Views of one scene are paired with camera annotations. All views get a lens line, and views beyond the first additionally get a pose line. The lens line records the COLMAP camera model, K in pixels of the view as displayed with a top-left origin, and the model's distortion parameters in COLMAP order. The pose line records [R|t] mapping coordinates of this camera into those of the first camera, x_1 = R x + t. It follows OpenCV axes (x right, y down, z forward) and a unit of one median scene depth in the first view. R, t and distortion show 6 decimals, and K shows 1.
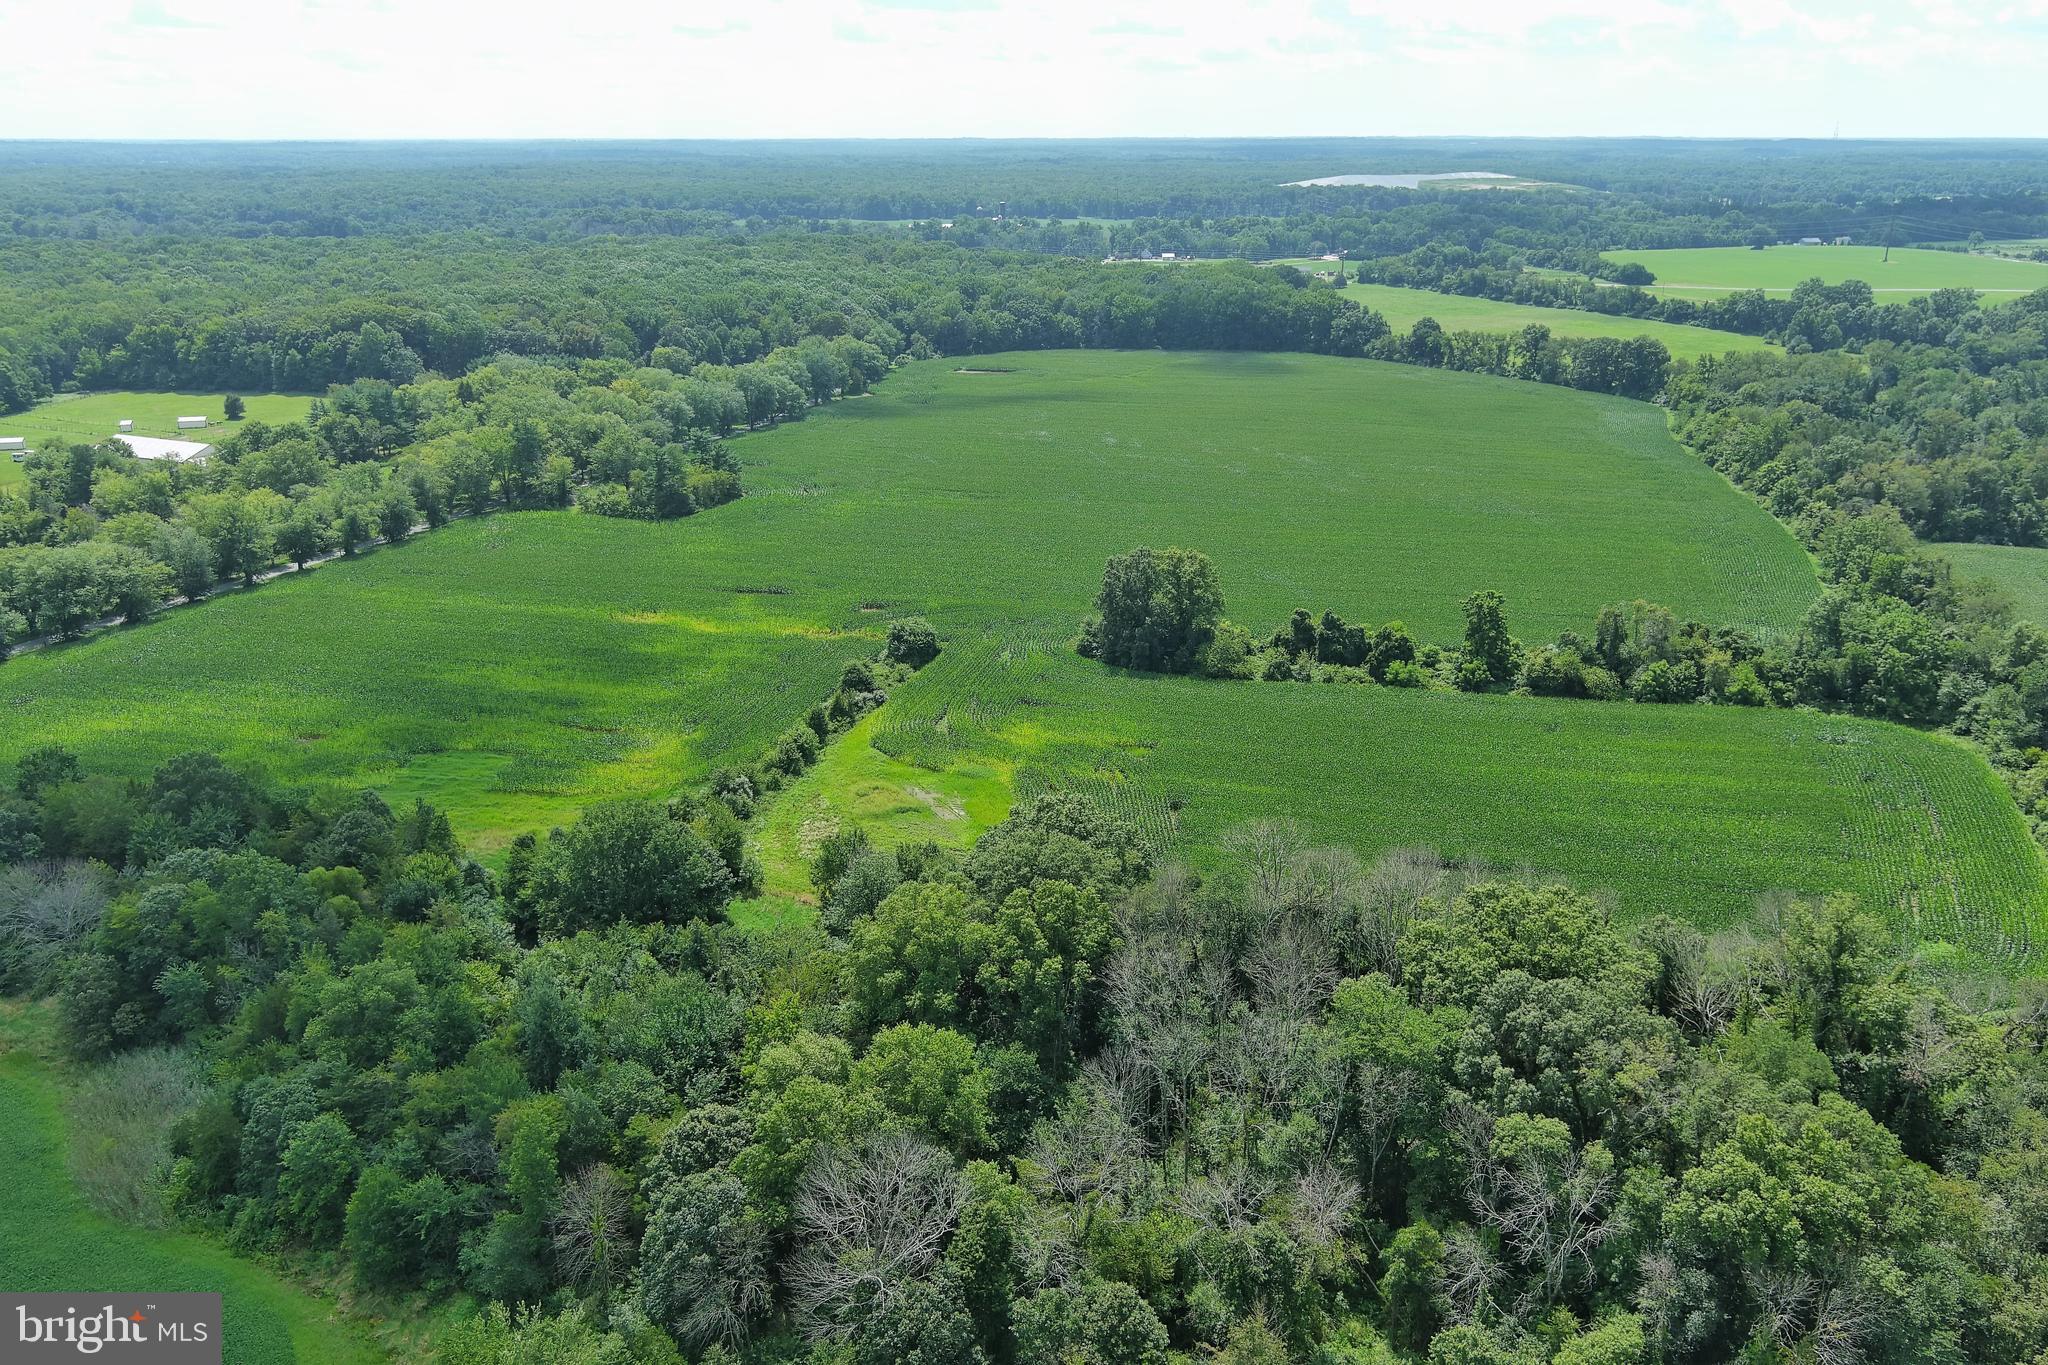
lens RADIAL K [[1601.6, 0, 1024.0], [0, 1601.6, 682.5], [0, 0, 1]] dist [0.000066, -0.002558]
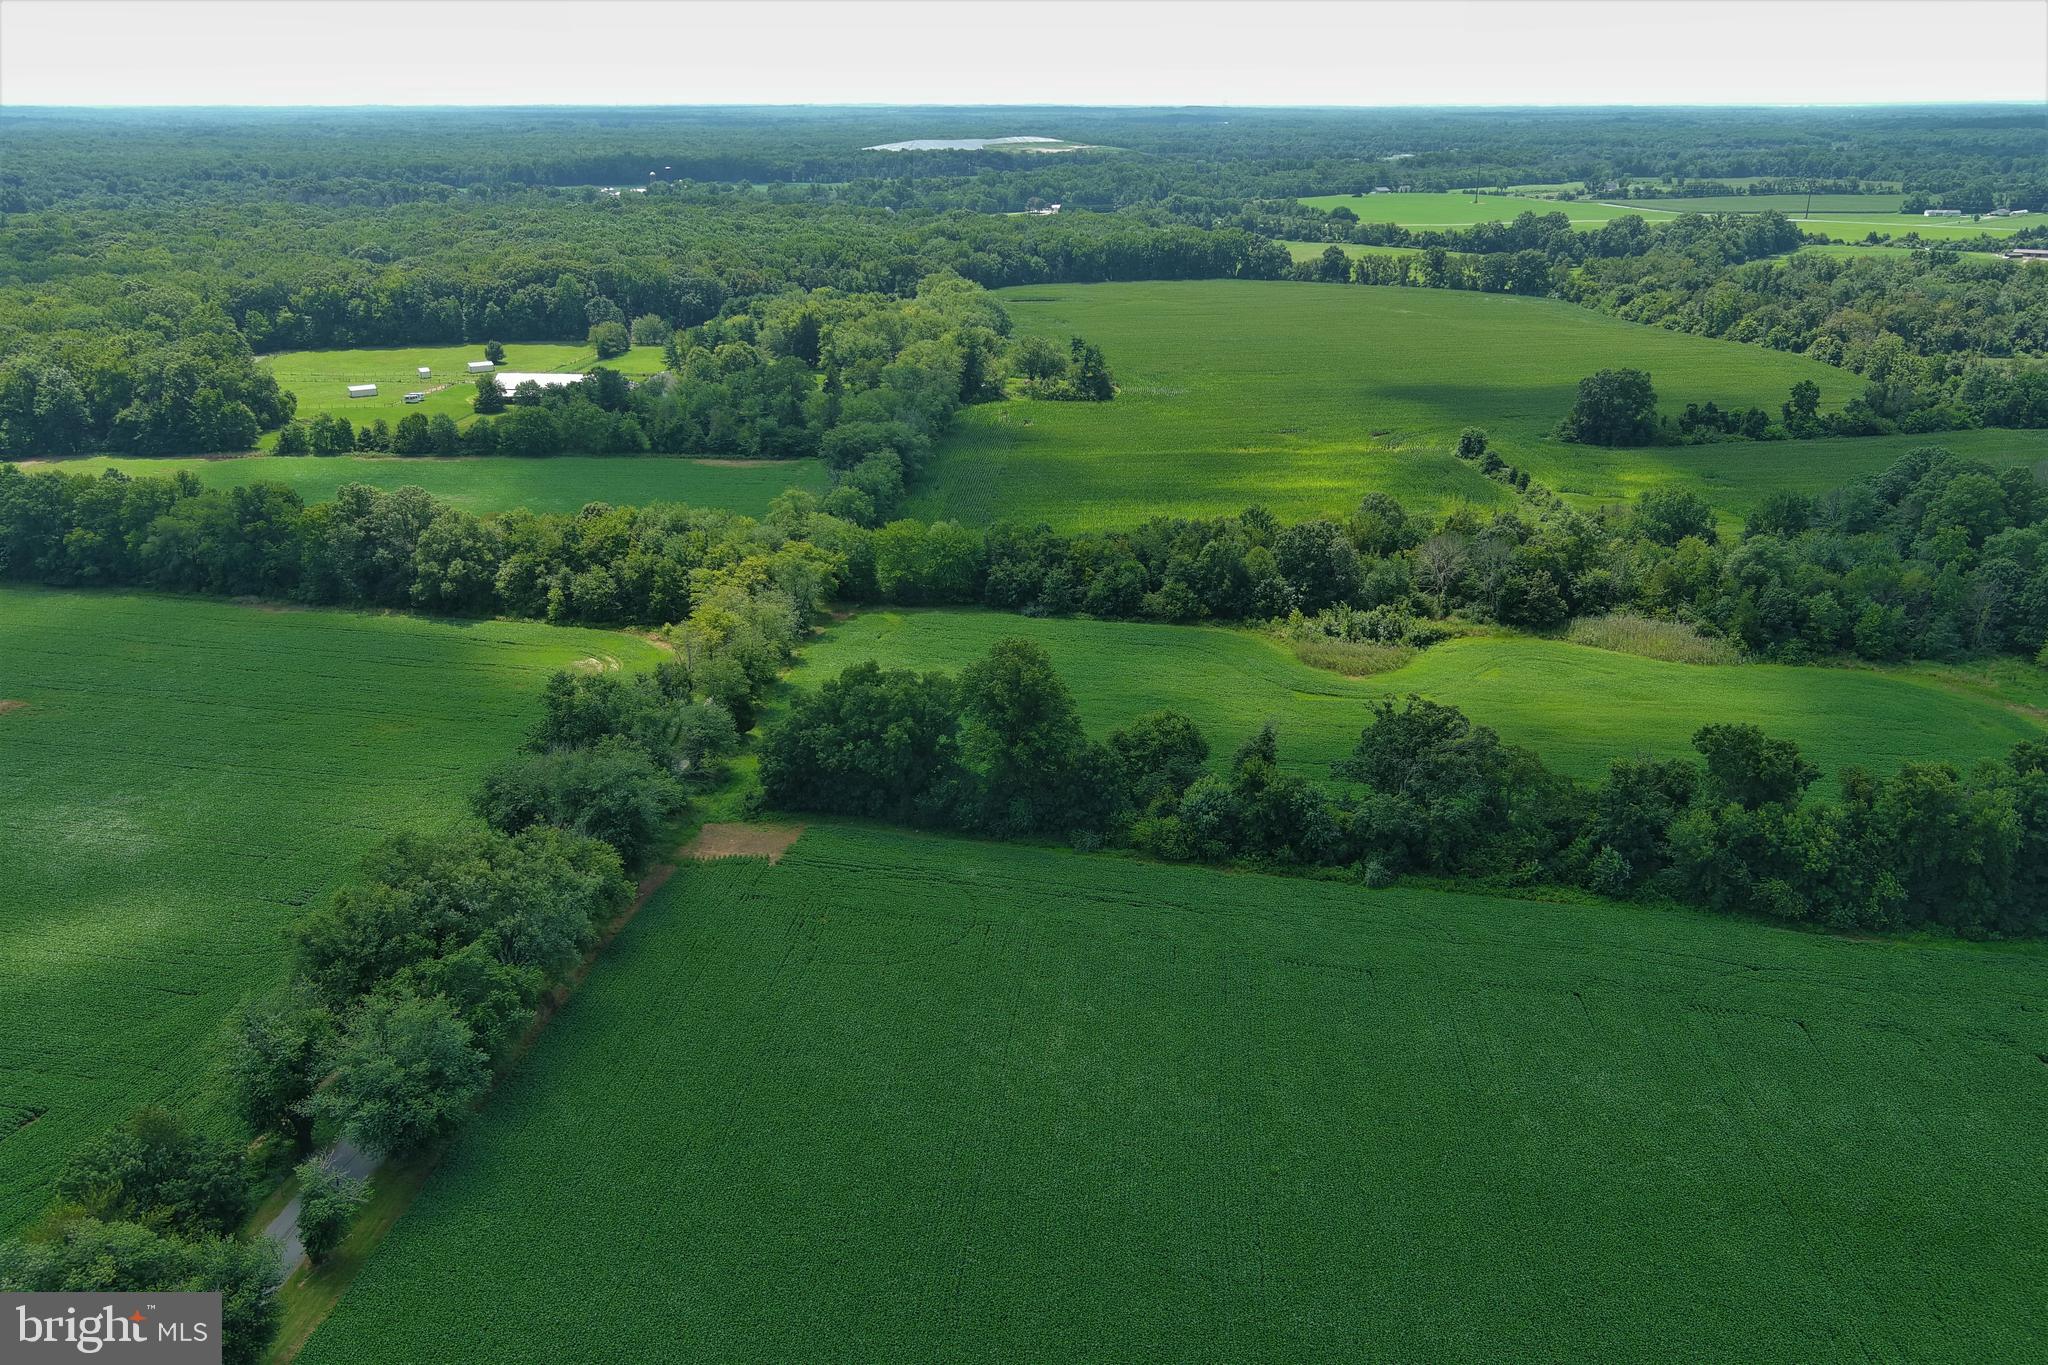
lens RADIAL K [[1585.8, 0, 1024.0], [0, 1585.8, 682.5], [0, 0, 1]] dist [0.018452, -0.014321]
pose [[0.936232, -0.120976, 0.329901, -0.452976], [0.114280, 0.992655, 0.039694, 0.041503], [-0.332280, 0.000539, 0.943181, -0.121804]]
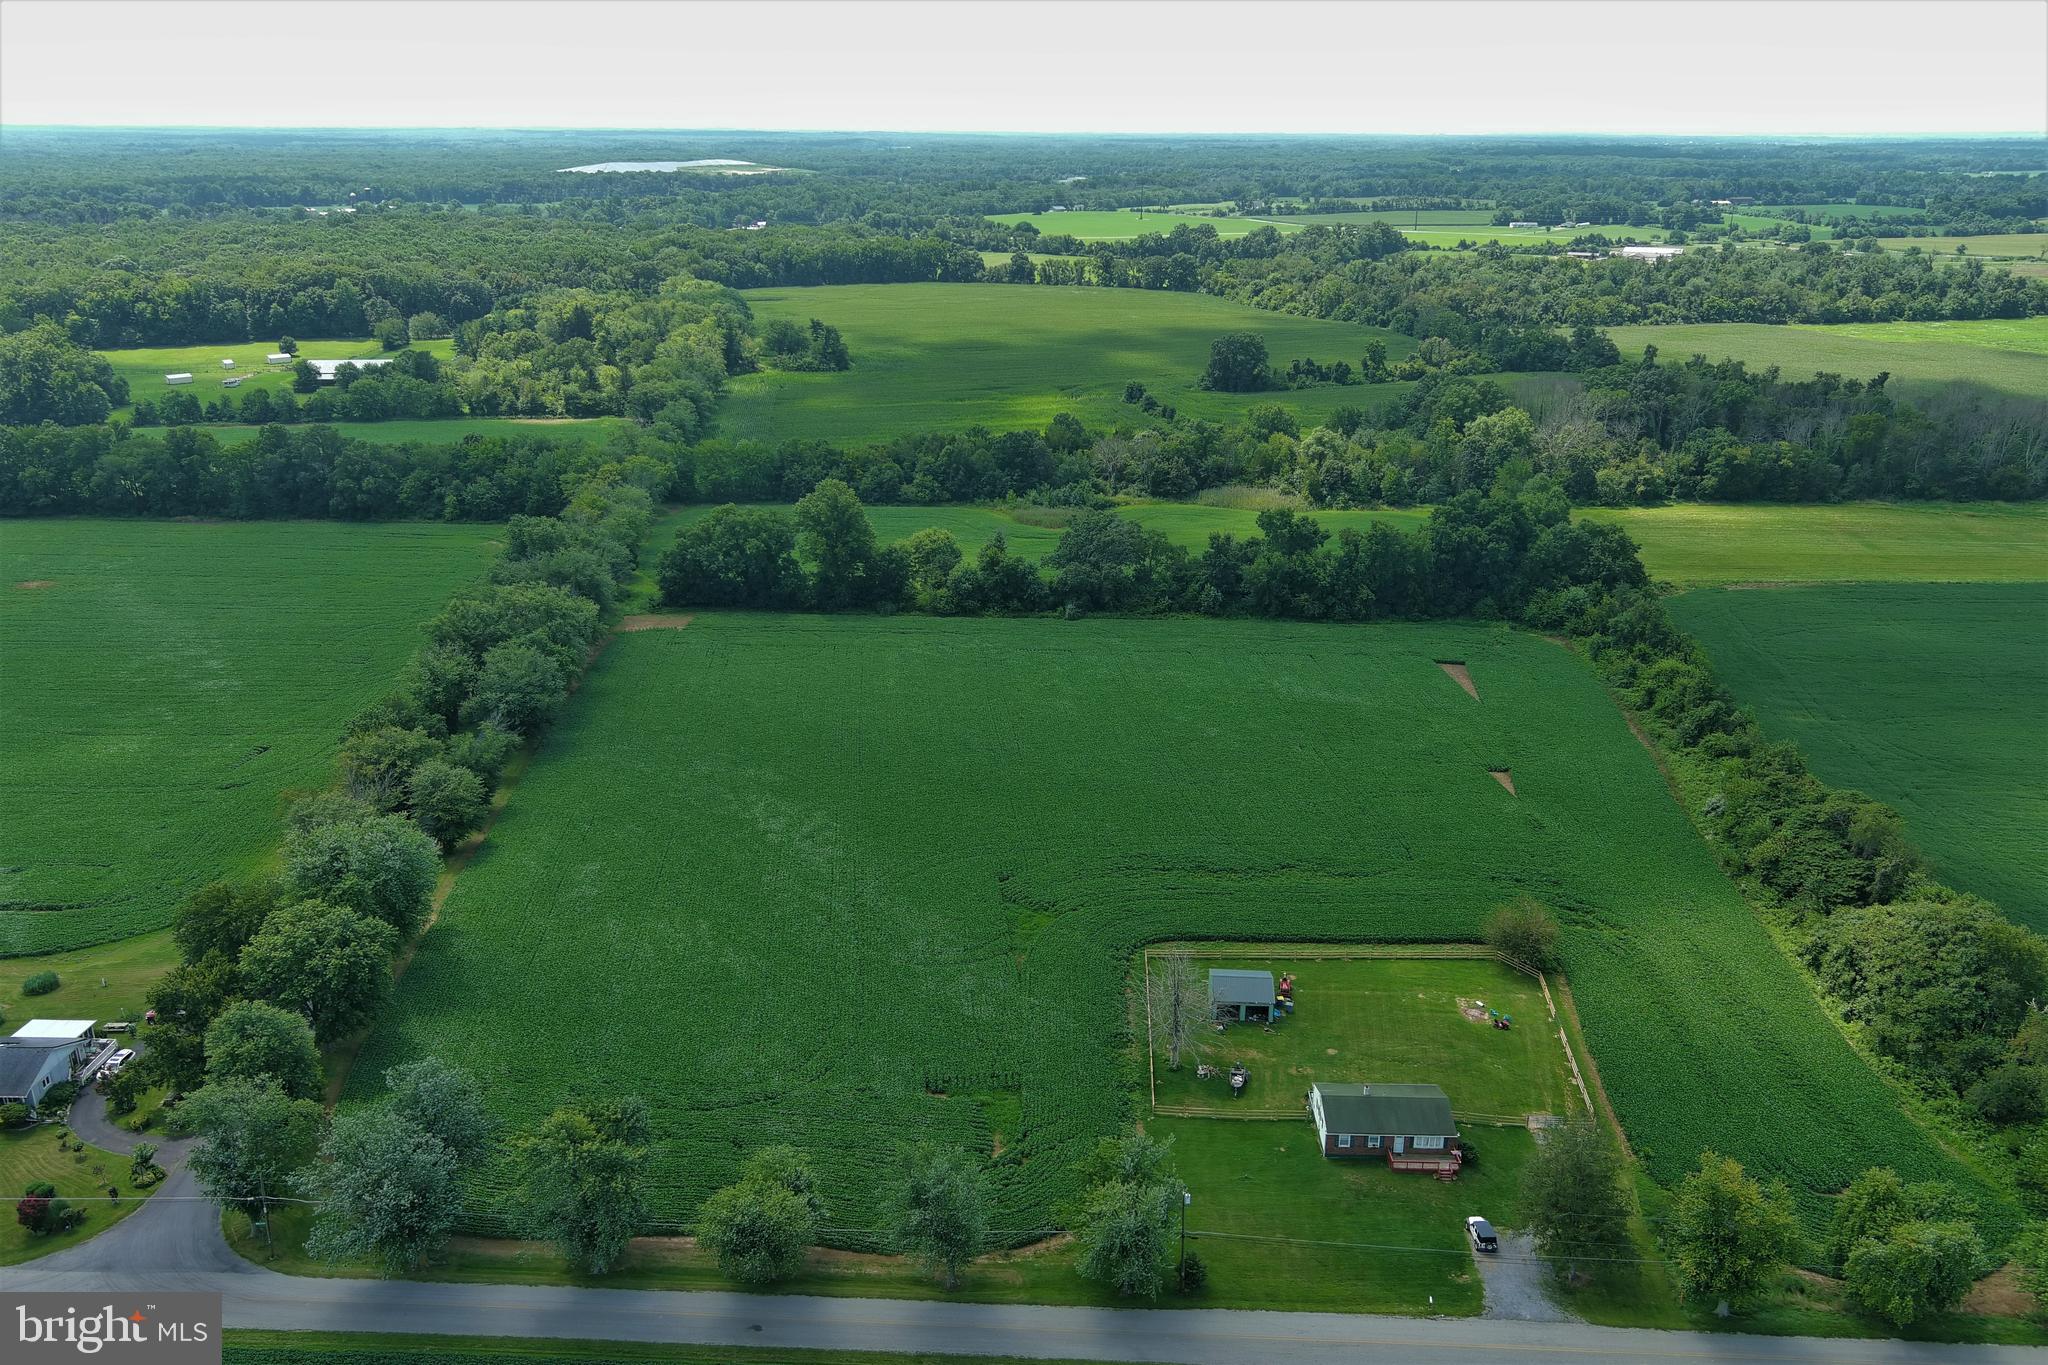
lens RADIAL K [[1578.1, 0, 1022.6], [0, 1578.1, 699.7], [0, 0, 1]] dist [0.017873, -0.008852]
pose [[0.853658, -0.173879, 0.490952, -0.549480], [0.164882, 0.984367, 0.061937, 0.092748], [-0.494047, 0.028077, 0.868982, -0.270319]]
